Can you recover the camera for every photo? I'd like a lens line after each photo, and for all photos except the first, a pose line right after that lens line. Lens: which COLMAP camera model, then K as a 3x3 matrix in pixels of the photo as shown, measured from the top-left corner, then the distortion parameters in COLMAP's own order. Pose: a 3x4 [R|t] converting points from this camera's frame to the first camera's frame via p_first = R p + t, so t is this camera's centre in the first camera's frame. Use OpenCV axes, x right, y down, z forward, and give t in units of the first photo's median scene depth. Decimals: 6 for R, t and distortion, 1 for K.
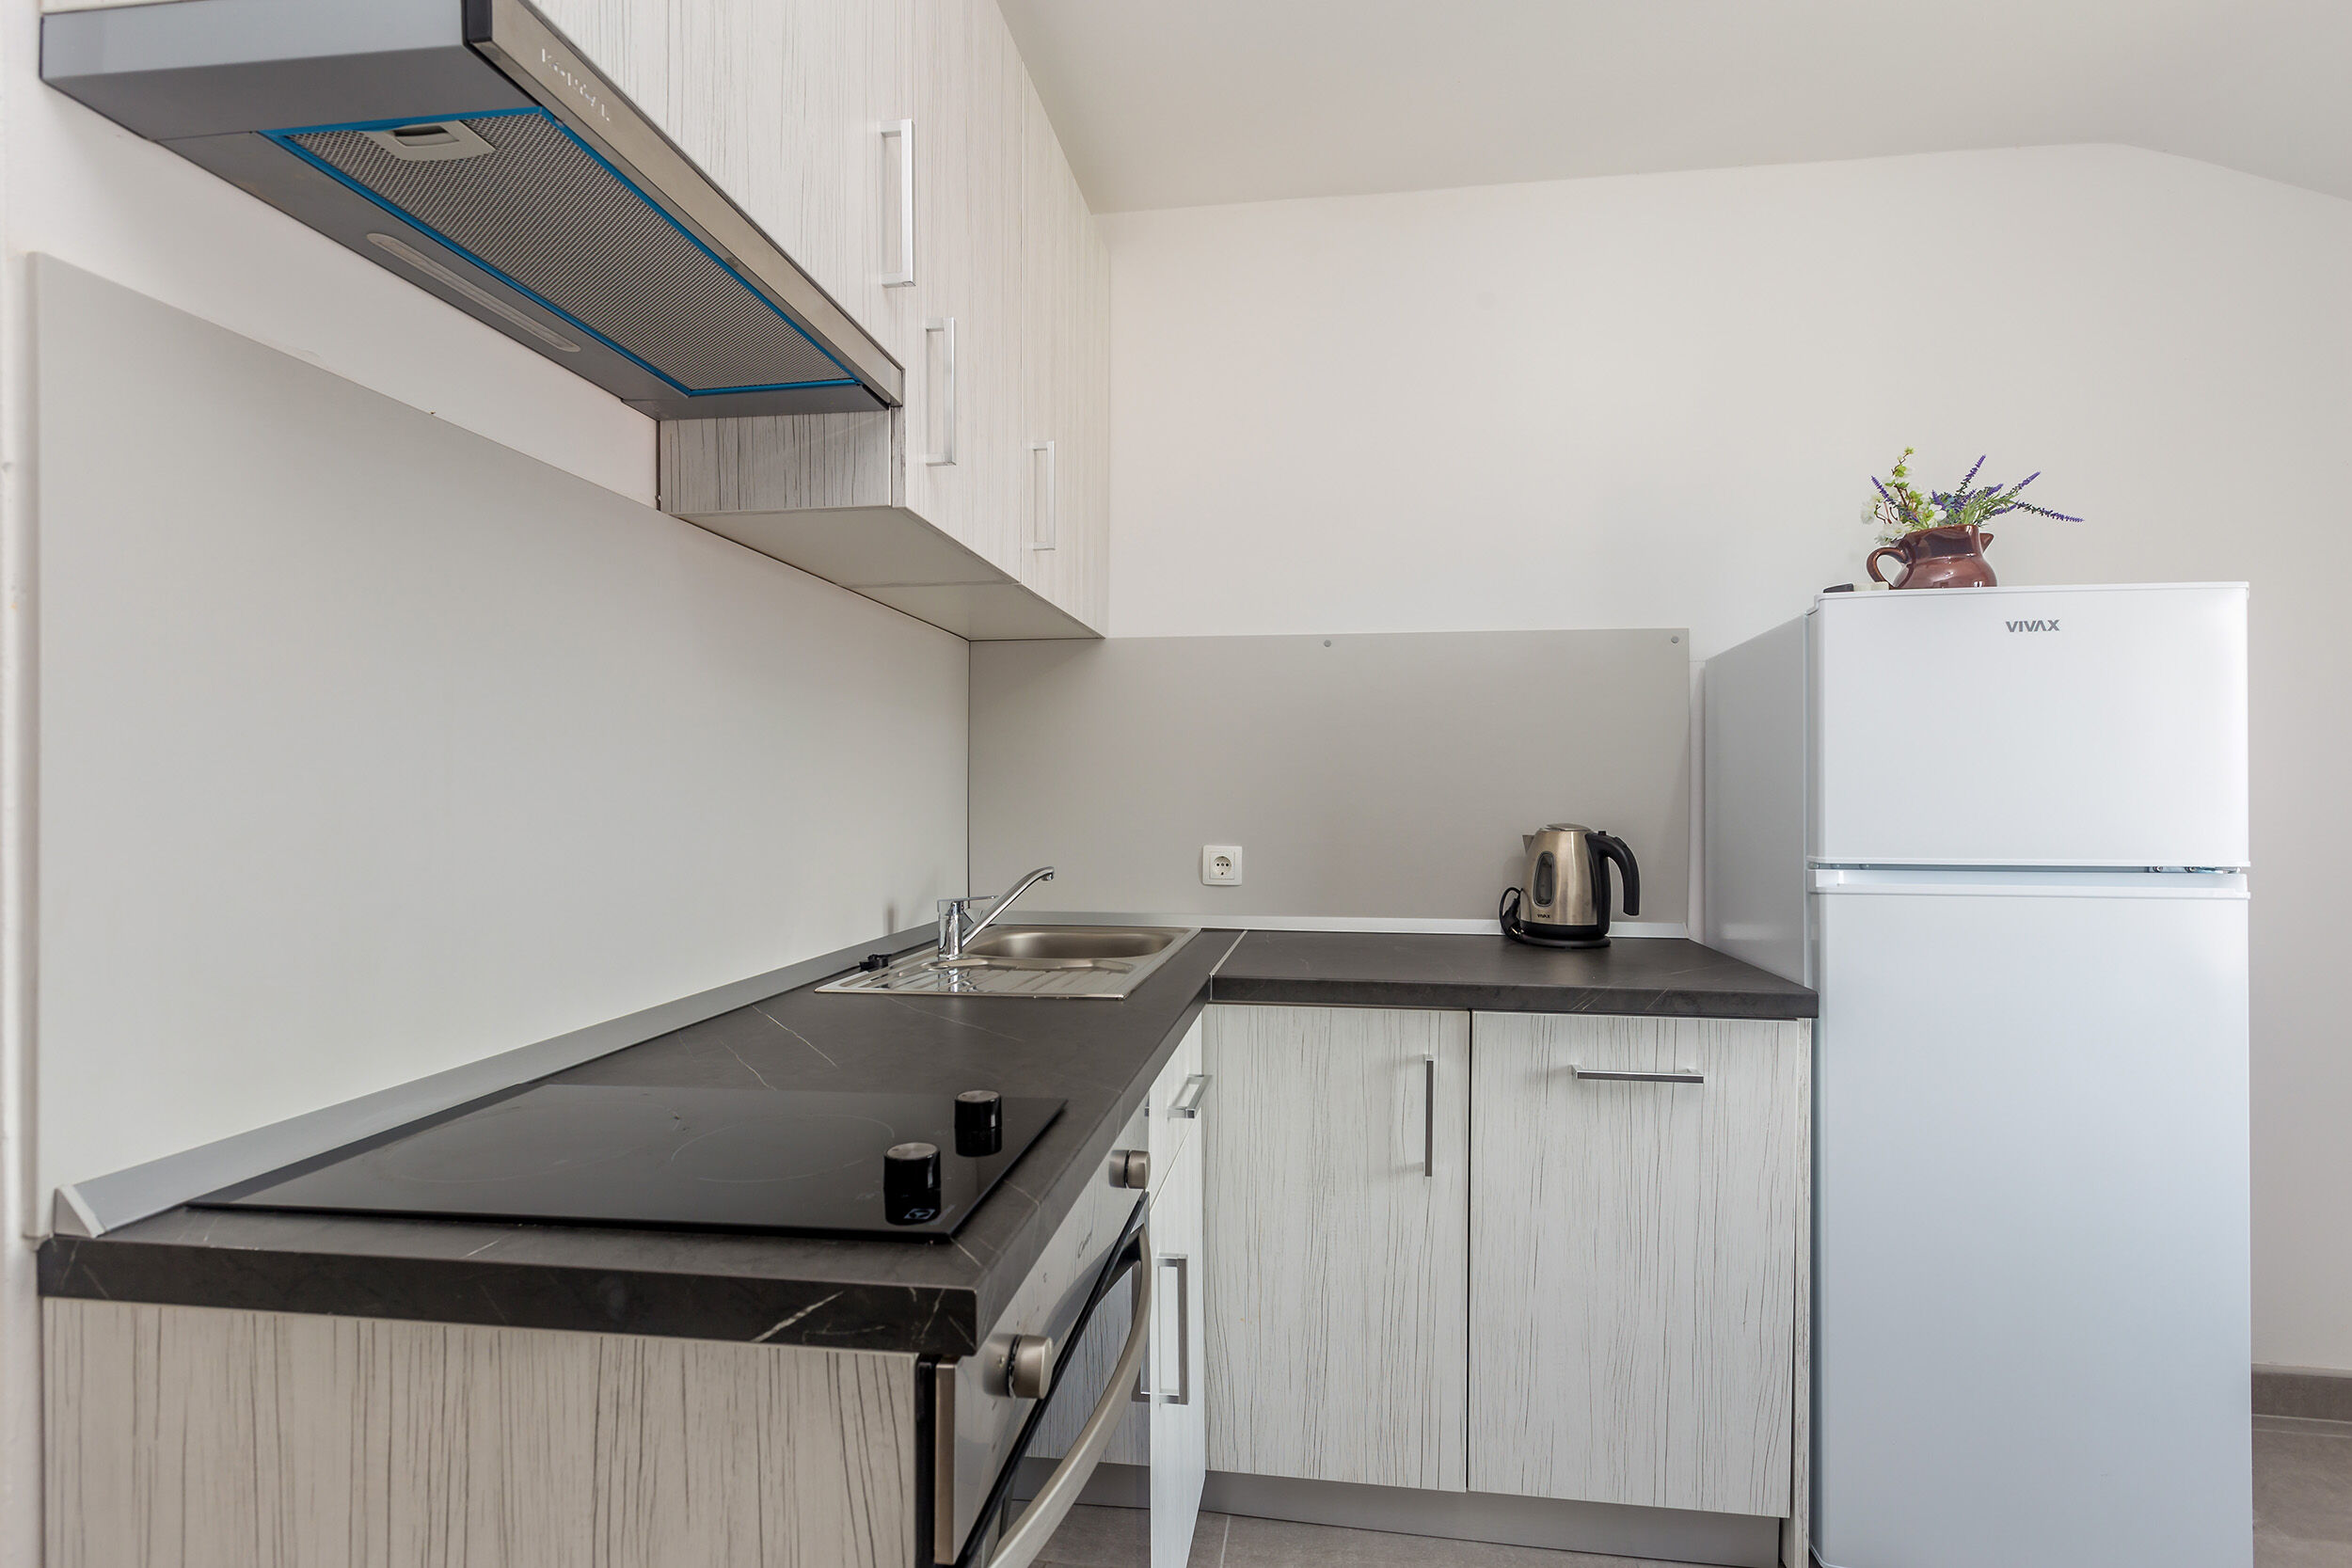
lens RADIAL K [[1068.8, 0, 1186.6], [0, 1068.8, 800.9], [0, 0, 1]] dist [0.003677, -0.000099]
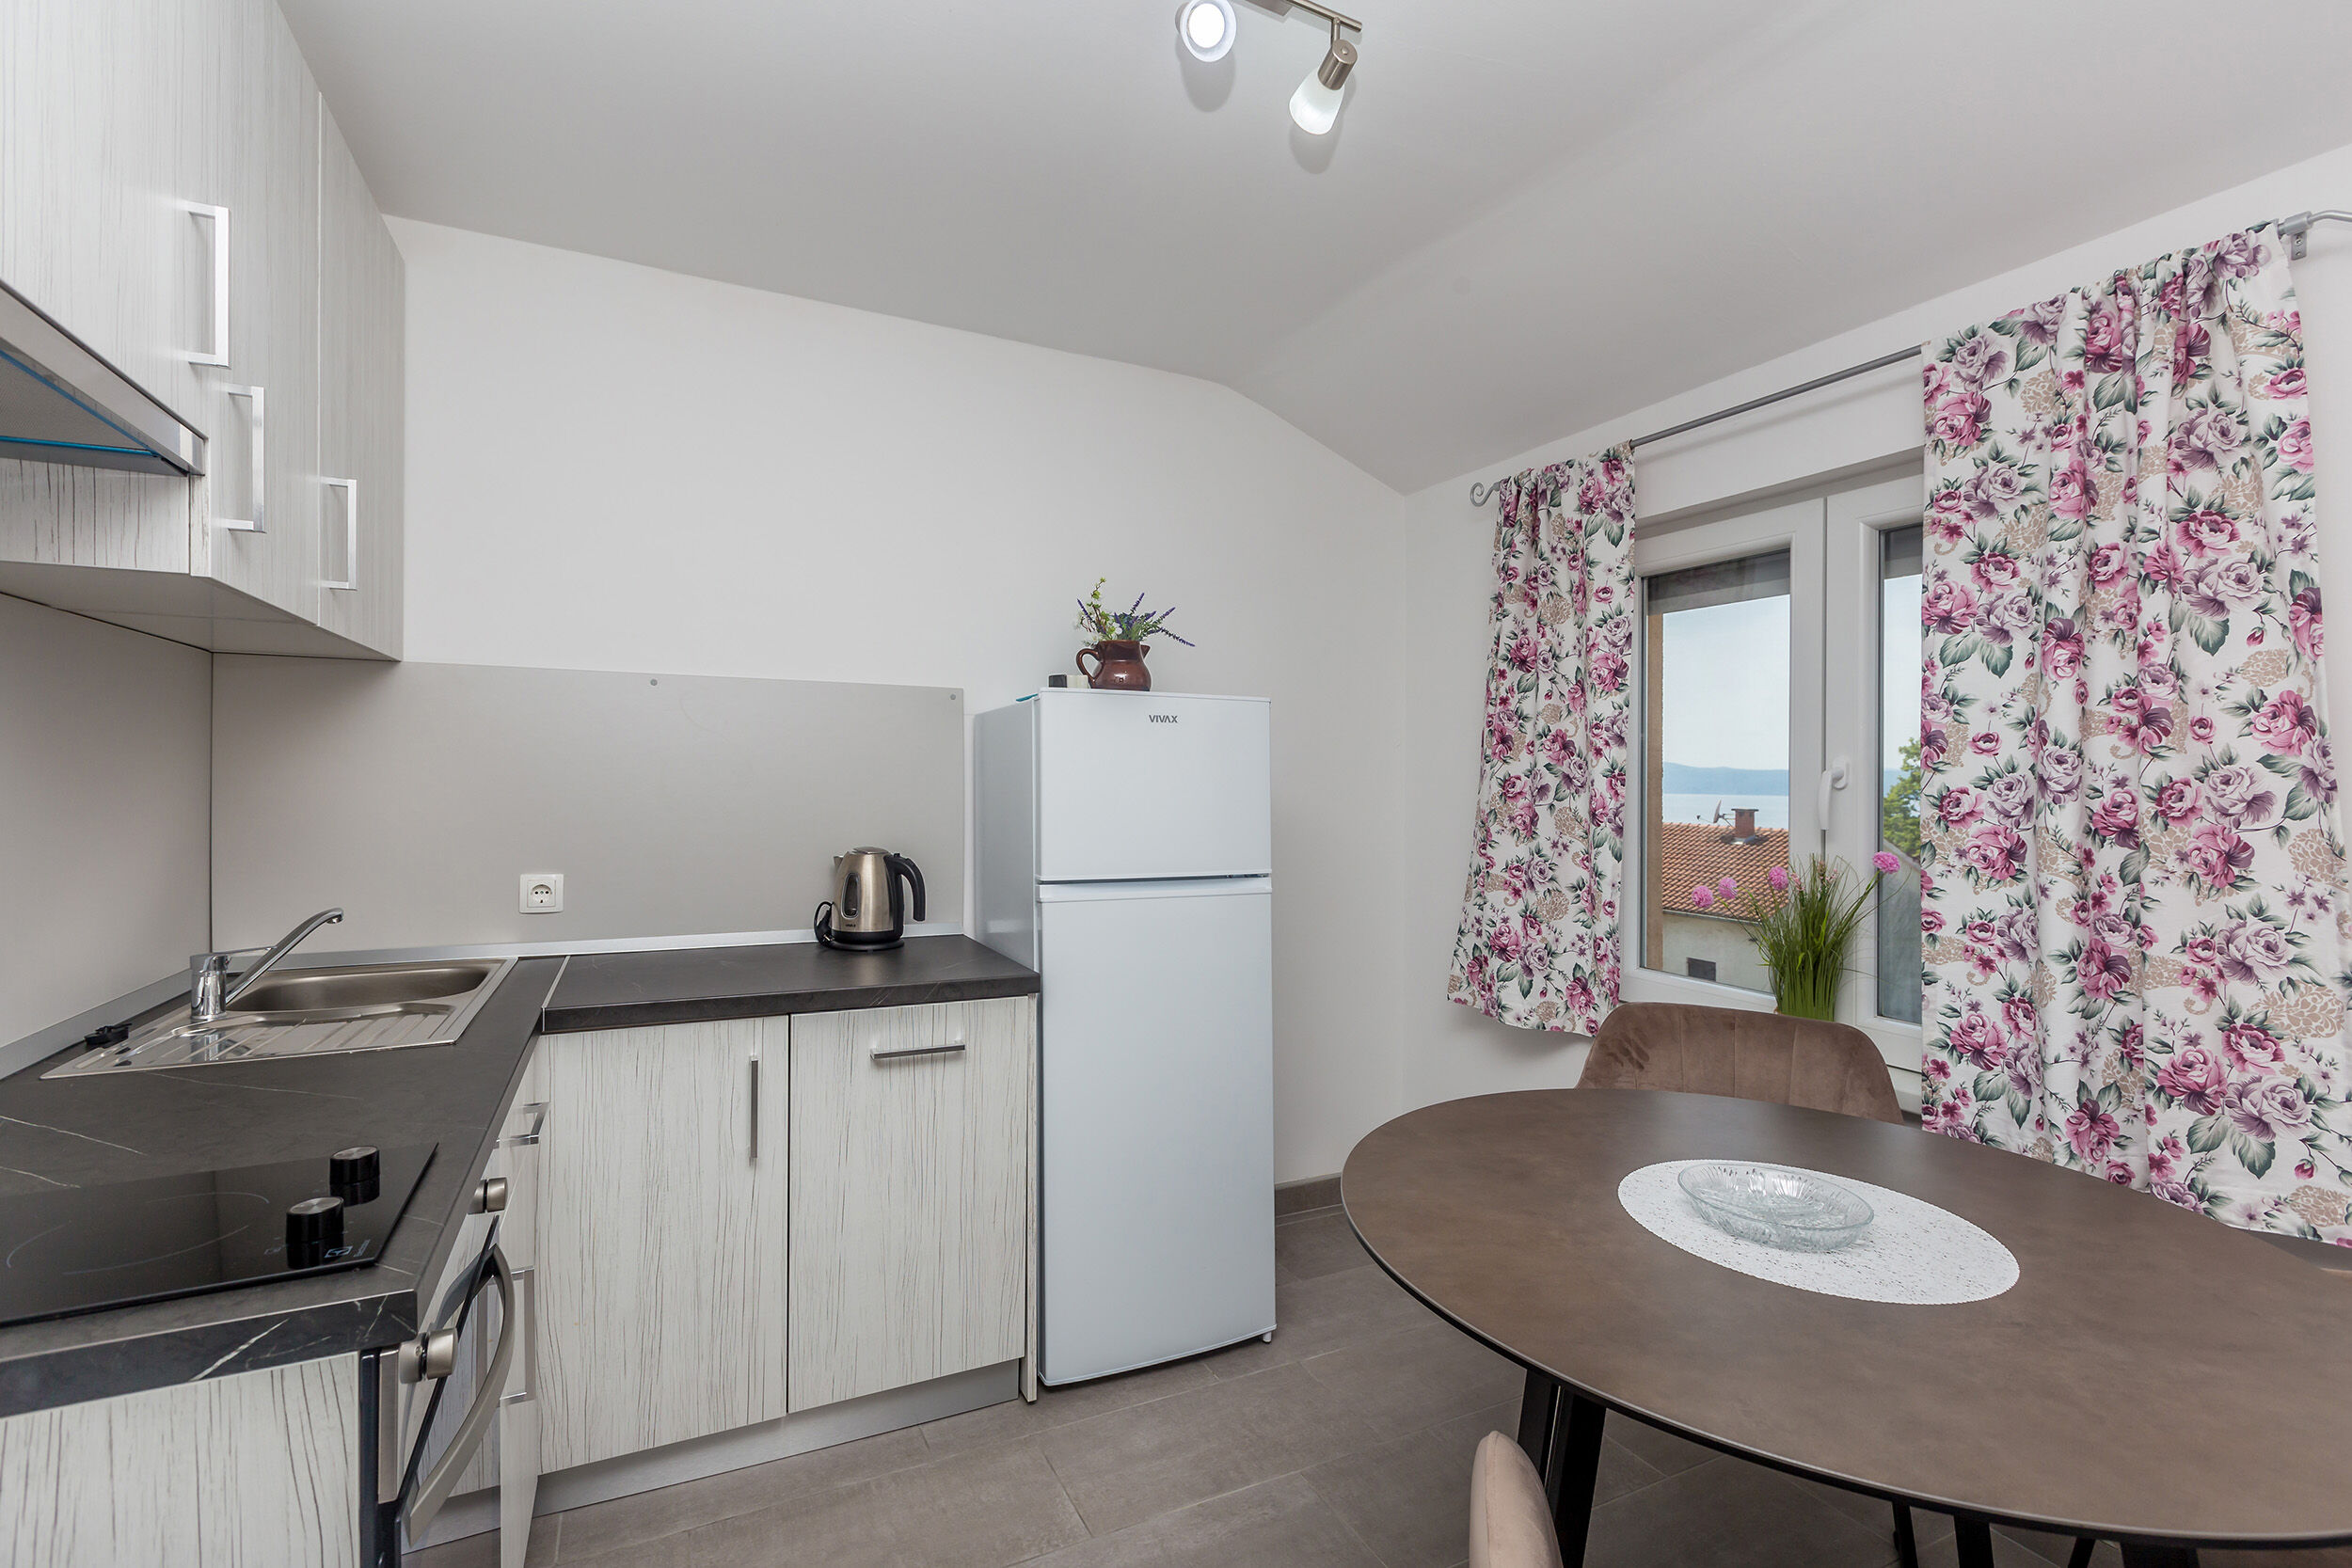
lens RADIAL K [[1068.8, 0, 1115.3], [0, 1068.8, 785.0], [0, 0, 1]] dist [0.003677, -0.000099]
pose [[0.850130, -0.003497, 0.526561, -0.057244], [0.002967, 0.999994, 0.001852, -0.064846], [-0.526564, -0.000012, 0.850135, -0.222620]]
